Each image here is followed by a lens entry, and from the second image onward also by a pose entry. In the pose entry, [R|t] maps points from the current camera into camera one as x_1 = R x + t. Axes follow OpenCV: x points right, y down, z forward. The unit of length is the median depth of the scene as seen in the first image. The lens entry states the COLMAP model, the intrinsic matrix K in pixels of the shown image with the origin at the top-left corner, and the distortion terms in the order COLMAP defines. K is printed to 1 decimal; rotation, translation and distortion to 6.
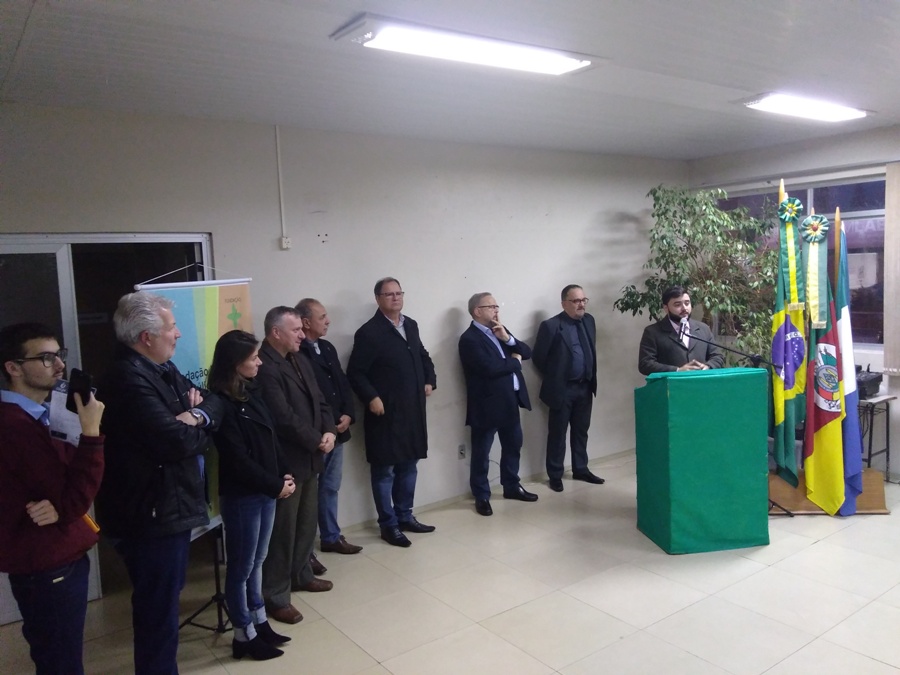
lens RADIAL K [[724.4, 0, 450.0], [0, 724.4, 337.5], [0, 0, 1]] dist [0.062959, -0.002910]
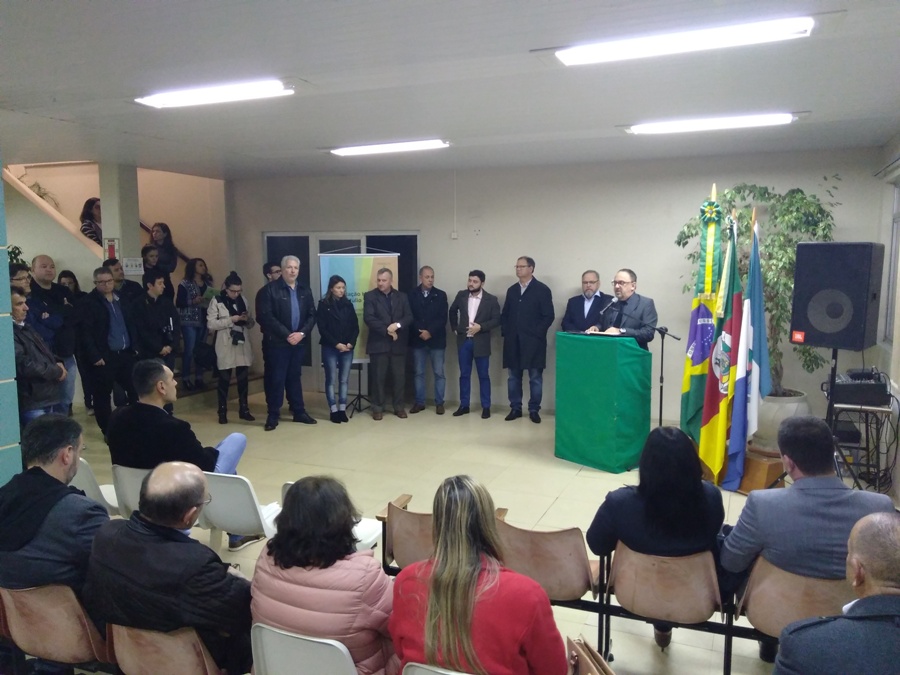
lens RADIAL K [[724.4, 0, 450.0], [0, 724.4, 337.5], [0, 0, 1]] dist [0.062959, -0.002910]
pose [[0.486152, 0.138261, -0.862868, 1.266312], [-0.096765, 0.989849, 0.104089, -0.057786], [0.868501, 0.032892, 0.494596, 0.089464]]
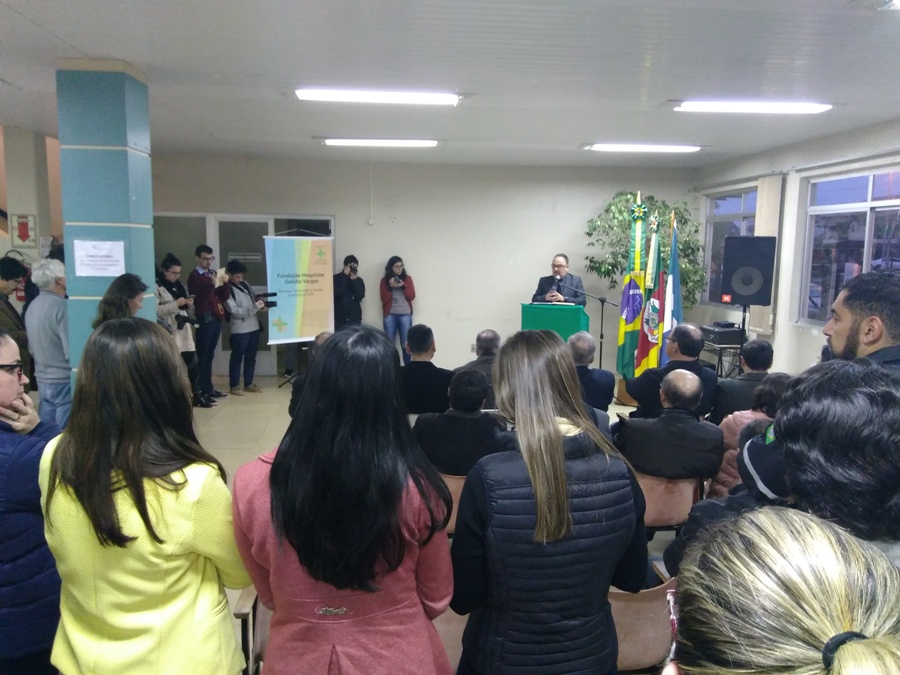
lens RADIAL K [[724.4, 0, 450.0], [0, 724.4, 337.5], [0, 0, 1]] dist [0.062959, -0.002910]
pose [[0.850998, 0.120784, -0.511090, 0.942194], [-0.094144, 0.992514, 0.077801, 0.011064], [0.516661, -0.018092, 0.855999, -0.545770]]
